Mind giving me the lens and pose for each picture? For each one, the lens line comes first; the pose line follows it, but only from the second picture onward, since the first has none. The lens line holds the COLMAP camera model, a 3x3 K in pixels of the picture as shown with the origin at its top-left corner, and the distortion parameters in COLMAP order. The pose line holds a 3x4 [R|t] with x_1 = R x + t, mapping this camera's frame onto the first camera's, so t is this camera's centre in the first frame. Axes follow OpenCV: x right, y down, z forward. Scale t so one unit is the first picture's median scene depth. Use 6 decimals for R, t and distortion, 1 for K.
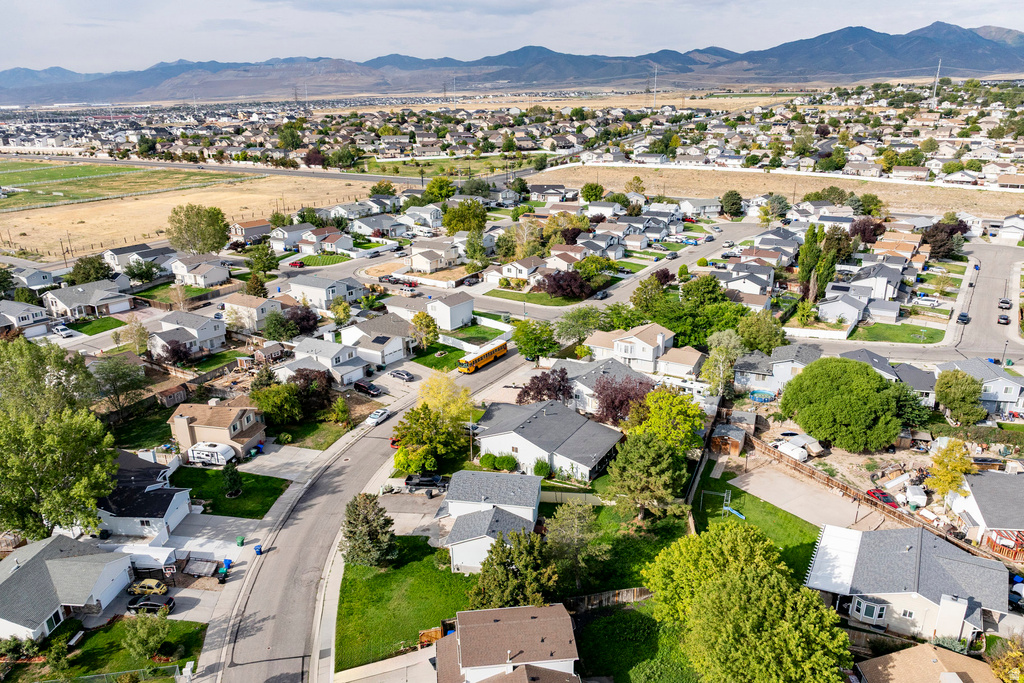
lens RADIAL K [[730.6, 0, 515.8], [0, 730.6, 395.7], [0, 0, 1]] dist [-0.035540, -0.002537]
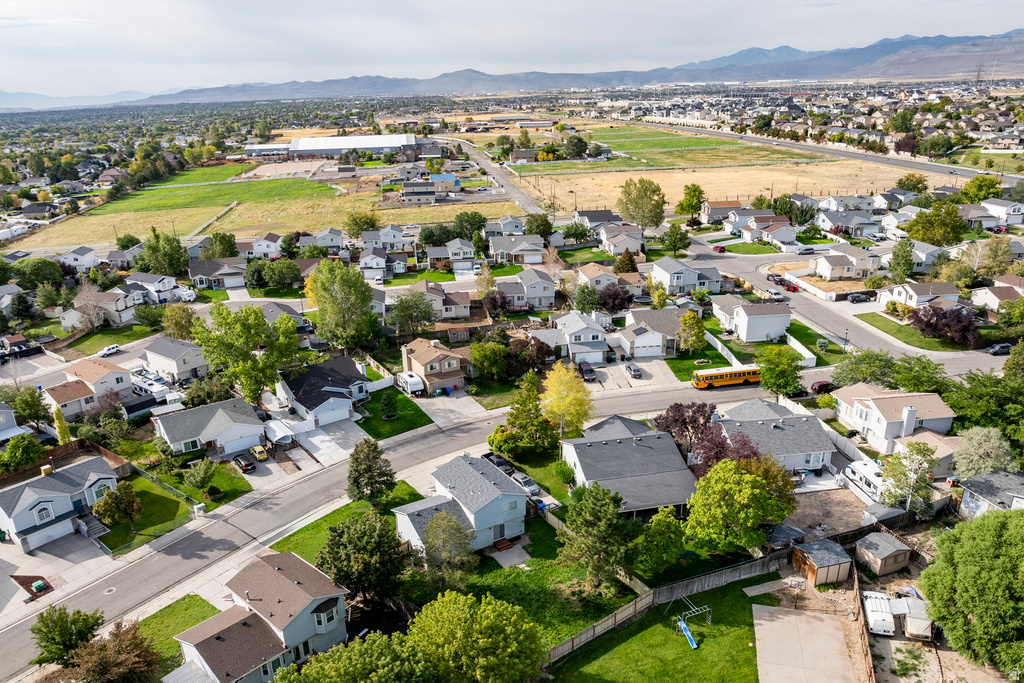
lens RADIAL K [[730.6, 0, 515.8], [0, 730.6, 395.7], [0, 0, 1]] dist [-0.035540, -0.002537]
pose [[0.659642, 0.283872, -0.695909, 0.297194], [-0.264970, 0.954314, 0.138117, -0.061742], [0.703323, 0.093287, 0.704723, 0.150979]]
